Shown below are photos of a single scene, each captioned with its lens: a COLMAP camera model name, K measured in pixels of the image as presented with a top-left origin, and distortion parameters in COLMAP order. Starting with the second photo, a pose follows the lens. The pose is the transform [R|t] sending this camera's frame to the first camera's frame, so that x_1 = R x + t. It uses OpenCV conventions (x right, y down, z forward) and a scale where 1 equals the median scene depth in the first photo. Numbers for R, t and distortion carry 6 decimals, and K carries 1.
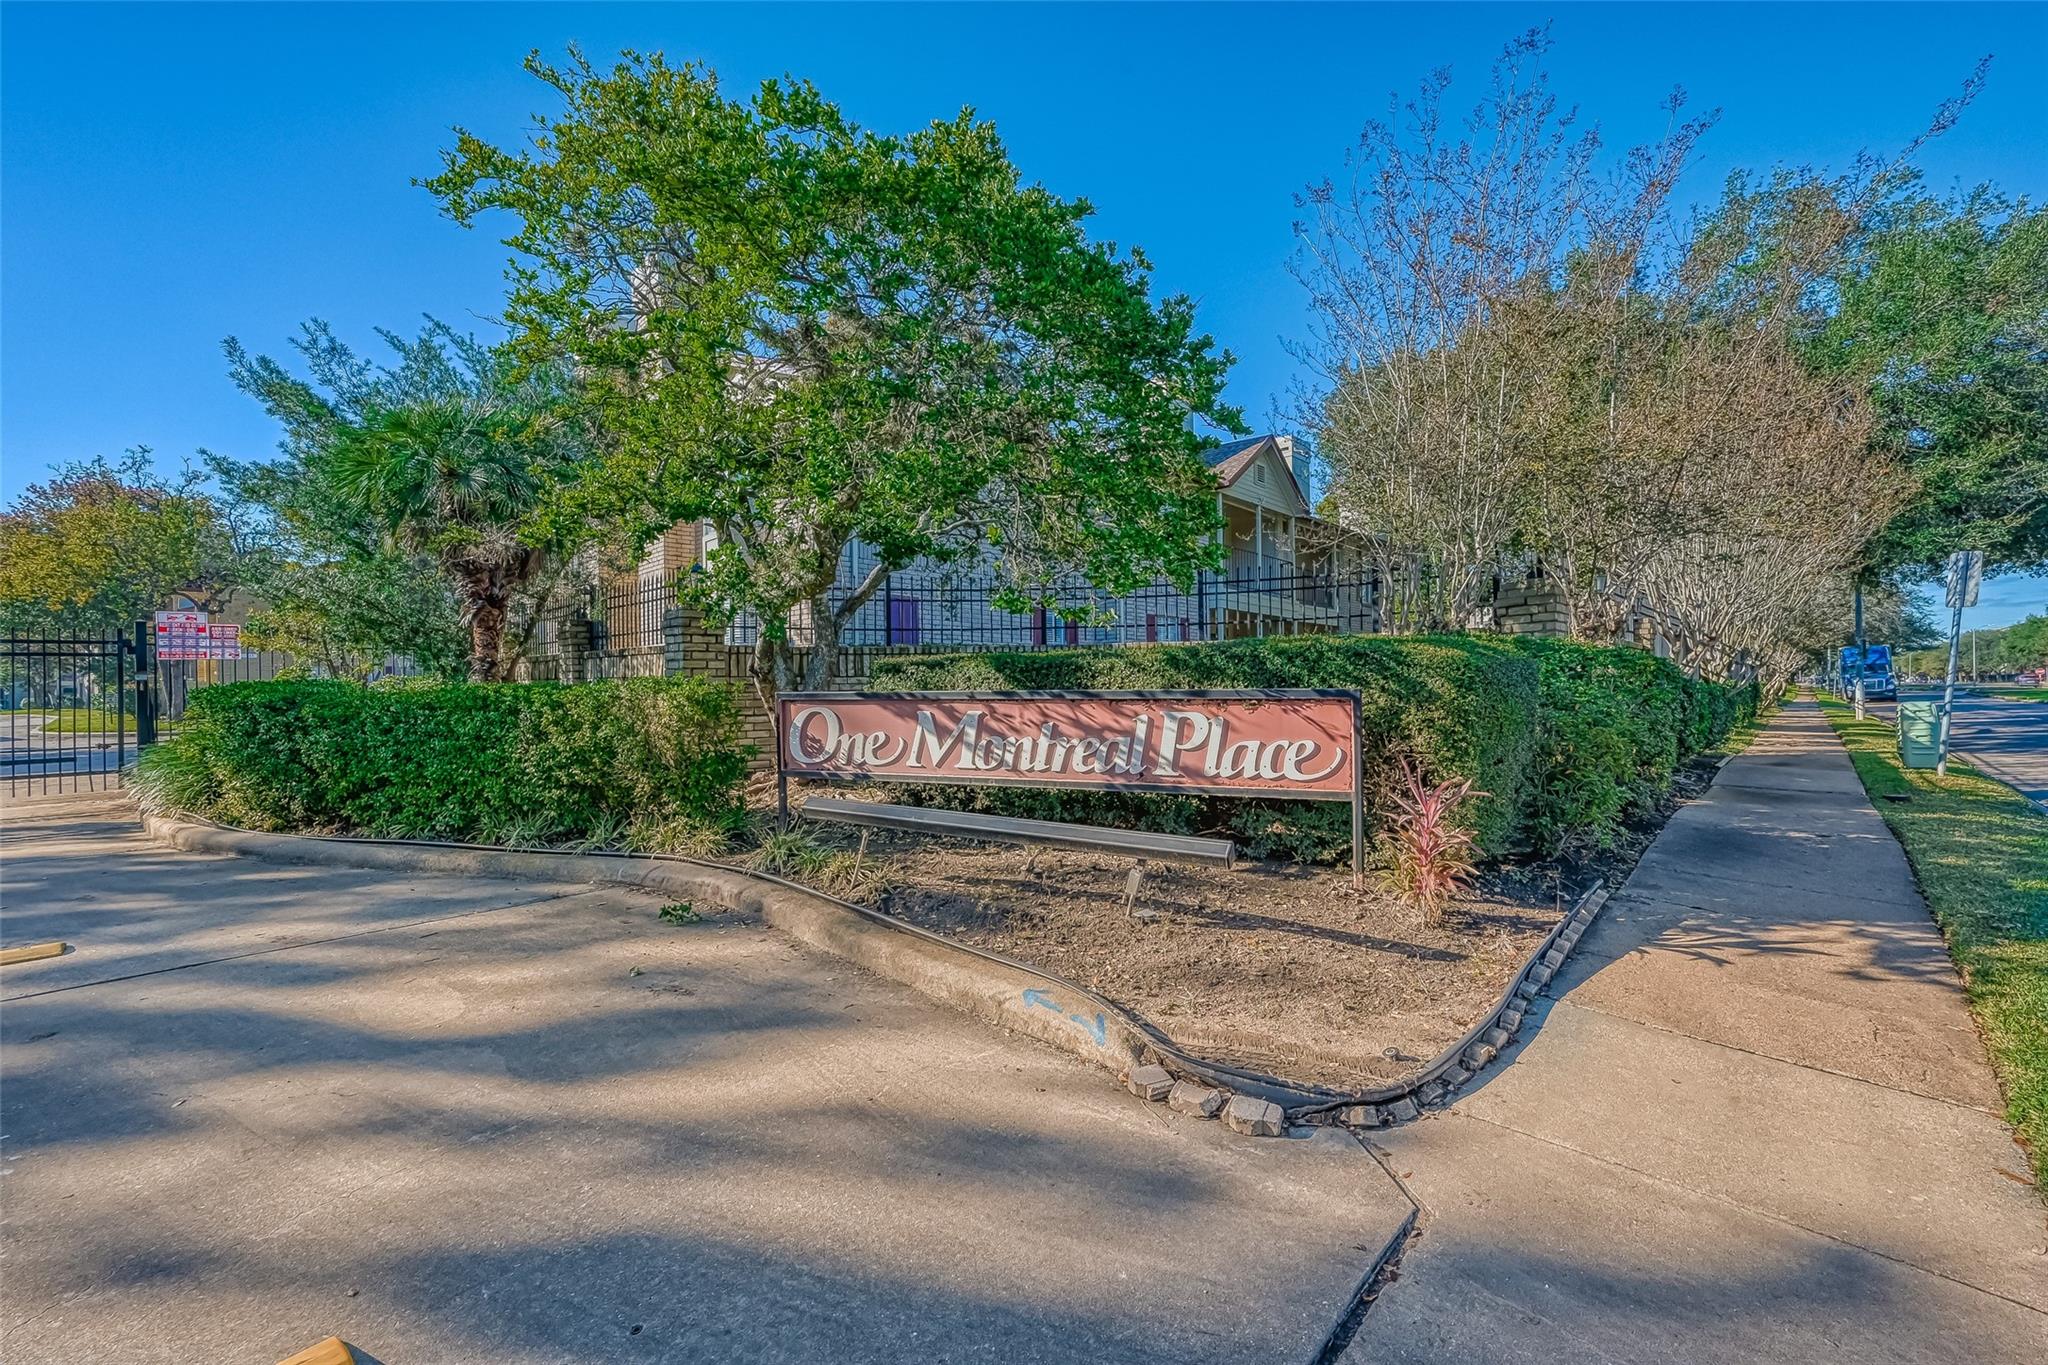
lens RADIAL K [[817.3, 0, 1025.6], [0, 817.3, 687.4], [0, 0, 1]] dist [0.001112, 0.000201]
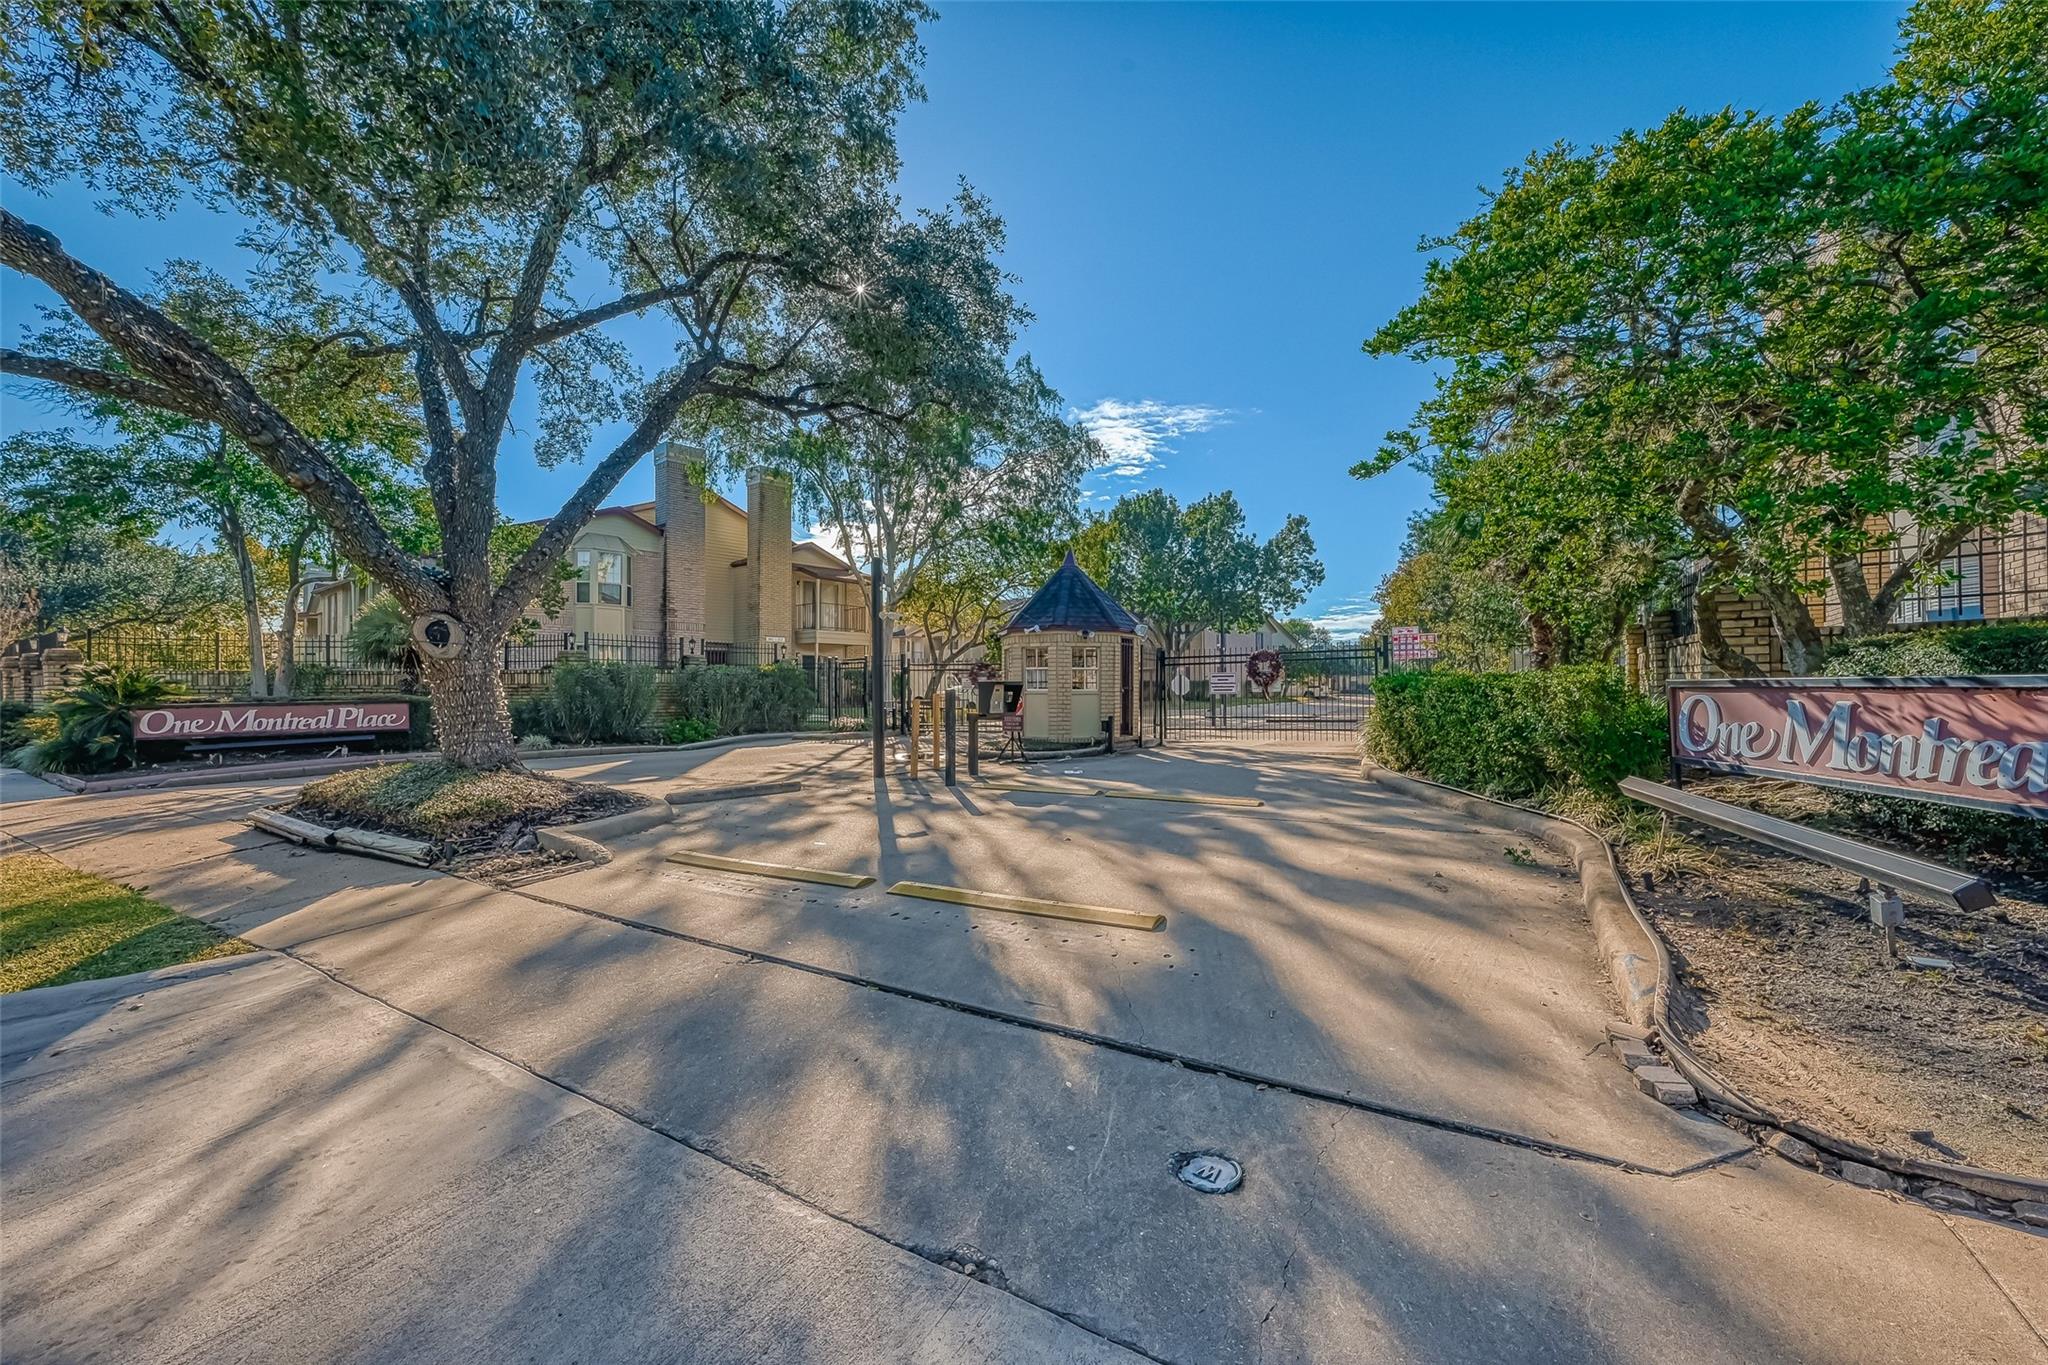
lens RADIAL K [[817.3, 0, 1025.6], [0, 817.3, 687.4], [0, 0, 1]] dist [0.001112, 0.000201]
pose [[0.218650, 0.008973, -0.975762, 0.577766], [0.004182, 0.999940, 0.010132, 0.002225], [0.975794, -0.006296, 0.218600, -0.009225]]
